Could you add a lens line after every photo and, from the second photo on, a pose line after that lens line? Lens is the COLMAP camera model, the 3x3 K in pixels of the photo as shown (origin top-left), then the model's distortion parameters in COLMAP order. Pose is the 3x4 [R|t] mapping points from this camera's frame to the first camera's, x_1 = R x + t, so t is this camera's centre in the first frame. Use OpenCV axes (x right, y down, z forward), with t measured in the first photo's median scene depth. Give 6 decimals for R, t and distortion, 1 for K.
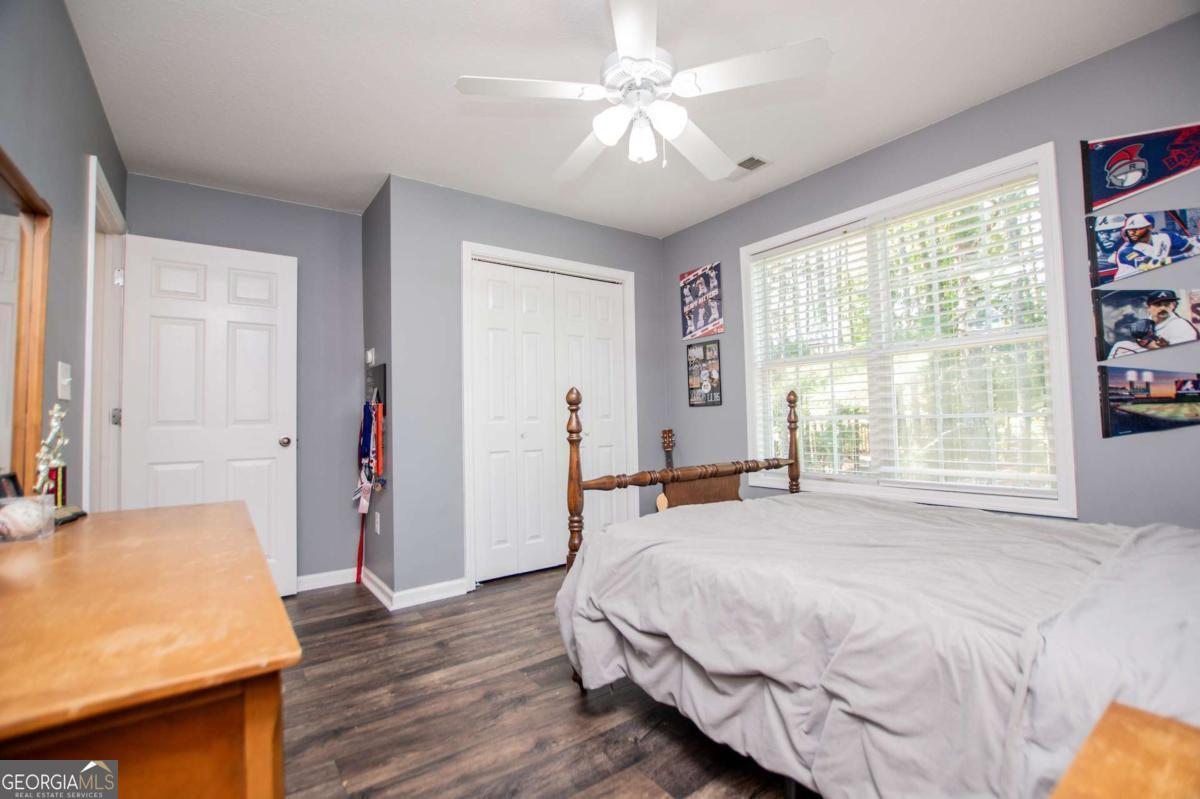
lens RADIAL K [[534.8, 0, 608.9], [0, 534.8, 401.0], [0, 0, 1]] dist [-0.028732, 0.001762]
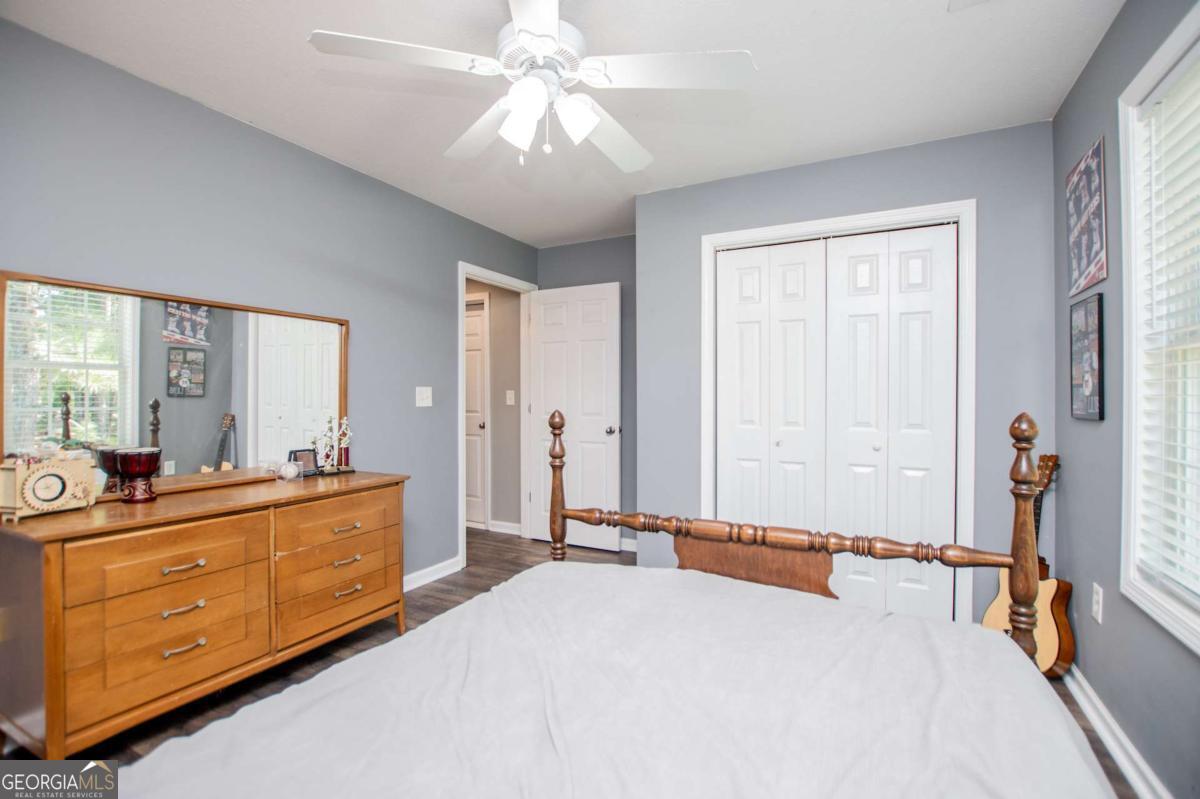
lens RADIAL K [[534.8, 0, 597.8], [0, 534.8, 400.6], [0, 0, 1]] dist [-0.028732, 0.001762]
pose [[0.436159, 0.029568, -0.899384, 0.659518], [0.023741, 0.998734, 0.044347, -0.066798], [0.899556, -0.040695, 0.434905, 0.513933]]
